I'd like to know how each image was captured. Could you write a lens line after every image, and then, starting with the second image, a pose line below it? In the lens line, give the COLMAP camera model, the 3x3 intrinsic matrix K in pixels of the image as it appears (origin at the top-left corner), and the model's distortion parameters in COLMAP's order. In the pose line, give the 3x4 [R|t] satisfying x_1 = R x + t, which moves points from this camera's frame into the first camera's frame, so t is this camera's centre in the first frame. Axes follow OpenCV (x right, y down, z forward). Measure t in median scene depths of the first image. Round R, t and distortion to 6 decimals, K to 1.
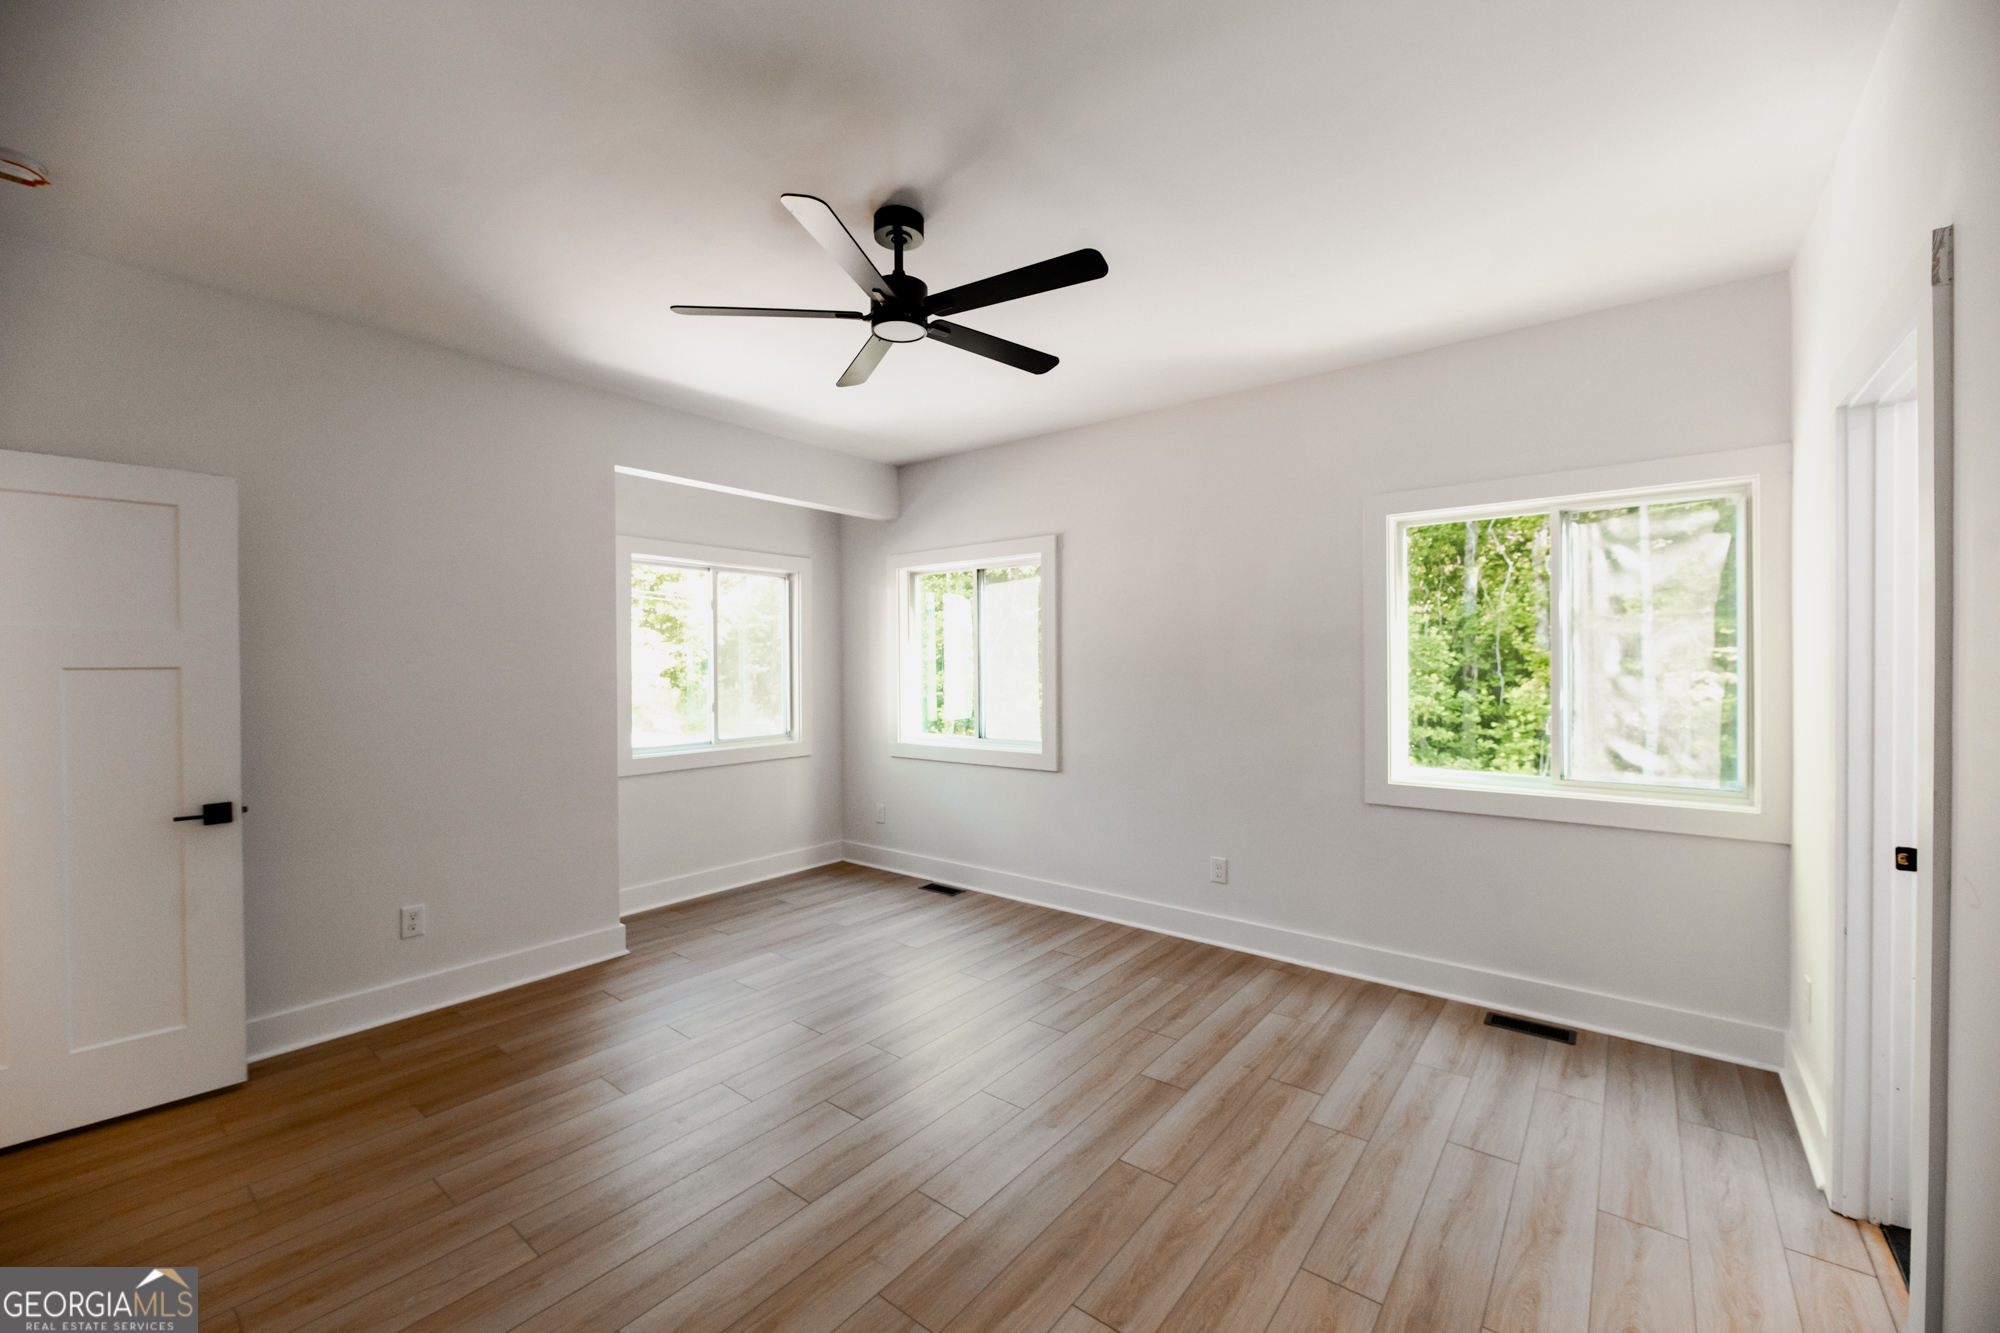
lens RADIAL K [[806.8, 0, 1000.0], [0, 806.8, 666.5], [0, 0, 1]] dist [-0.003351, -0.000473]
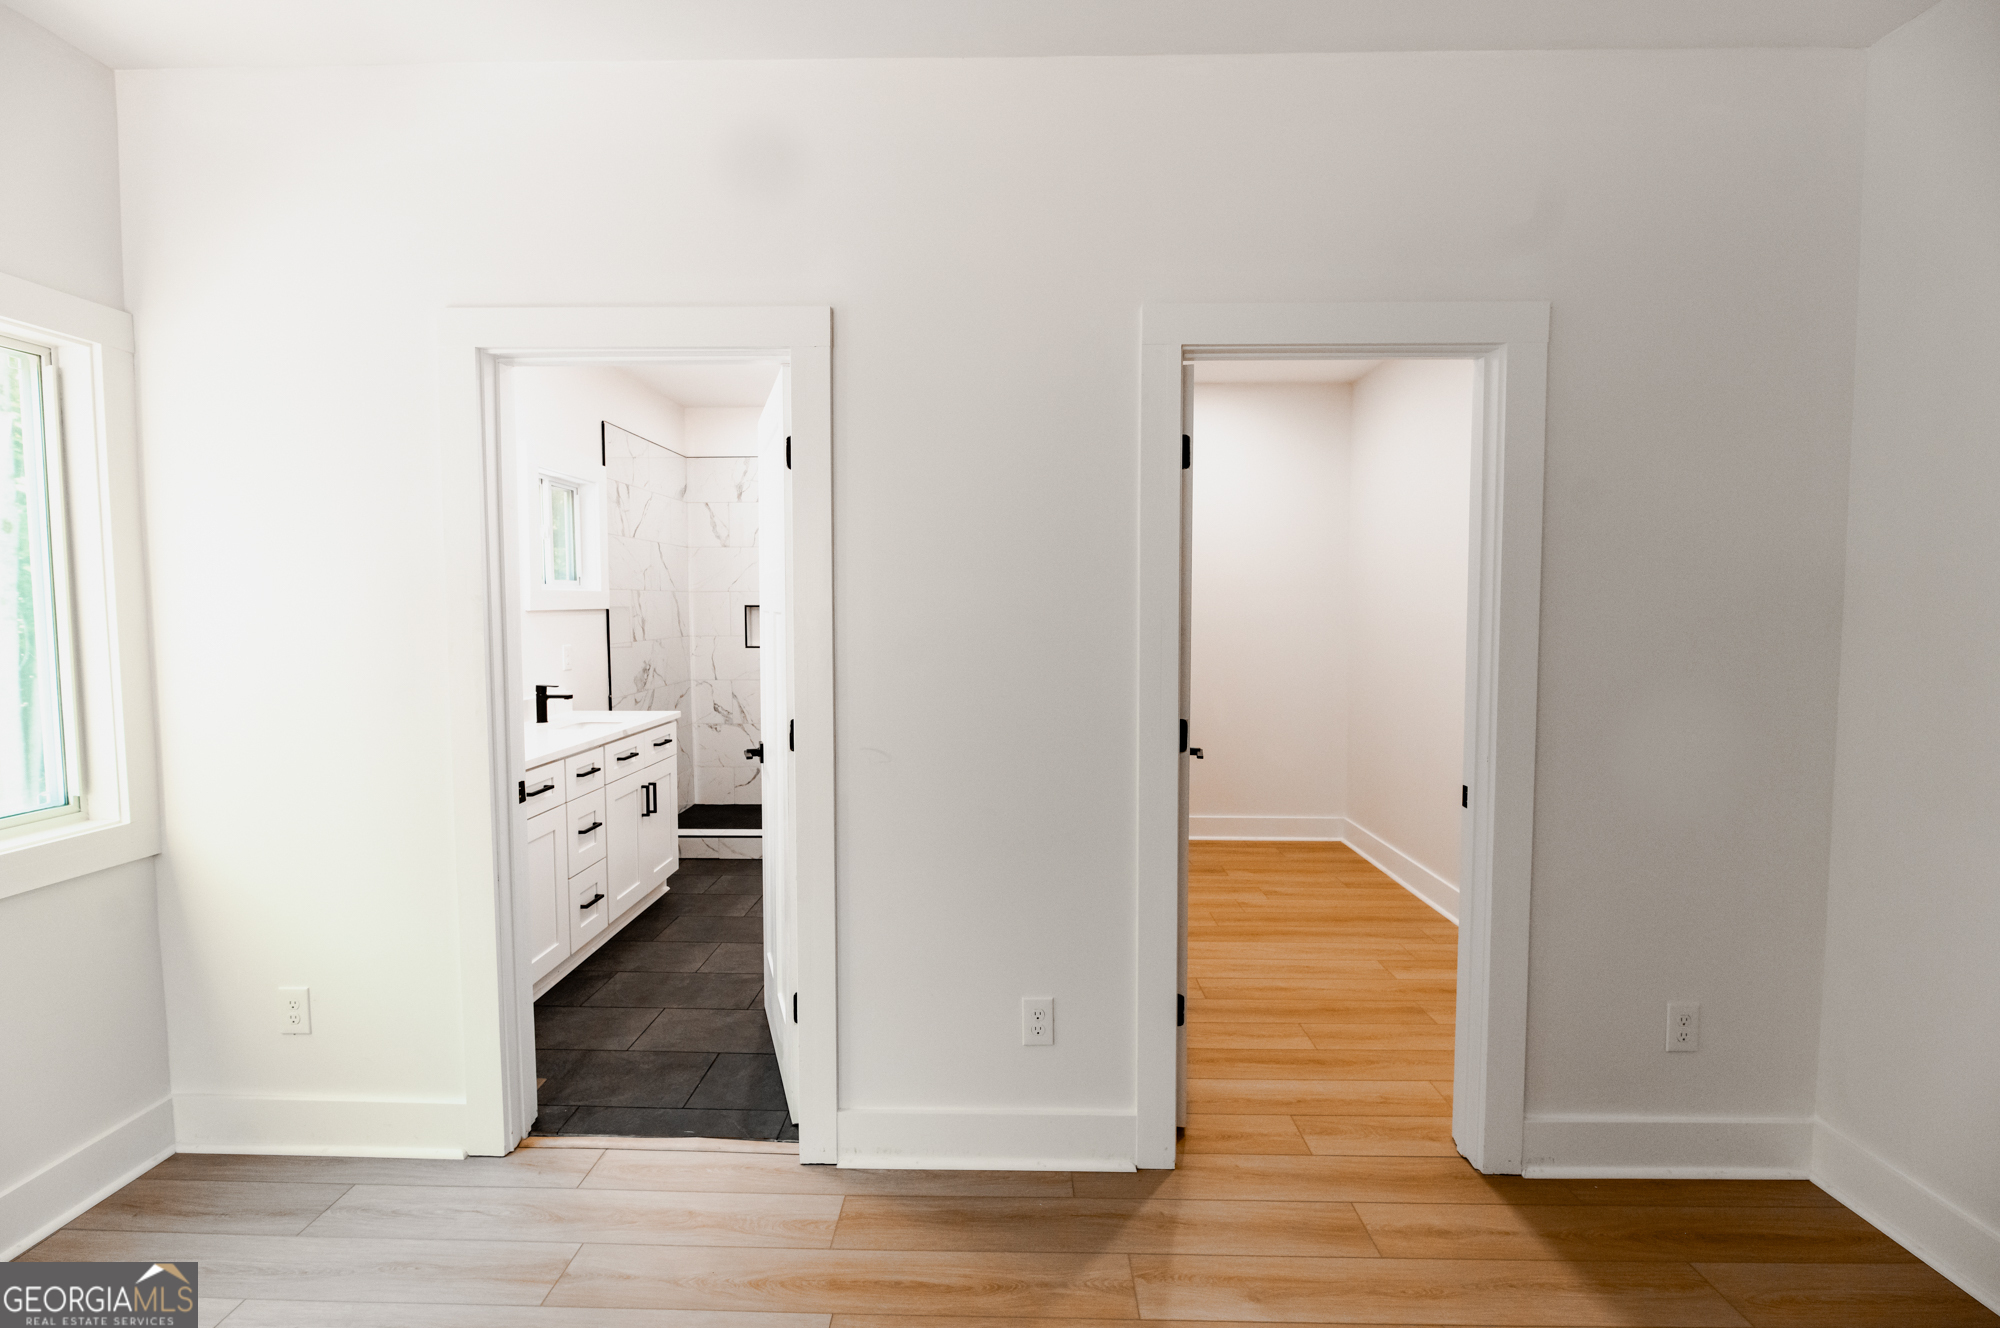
lens RADIAL K [[861.4, 0, 990.0], [0, 861.4, 654.3], [0, 0, 1]] dist [0.001944, 0.000159]
pose [[-0.601143, -0.046114, 0.797810, -0.158303], [-0.000232, 0.998344, 0.057530, -0.017581], [-0.799142, 0.034398, -0.600158, 1.012896]]
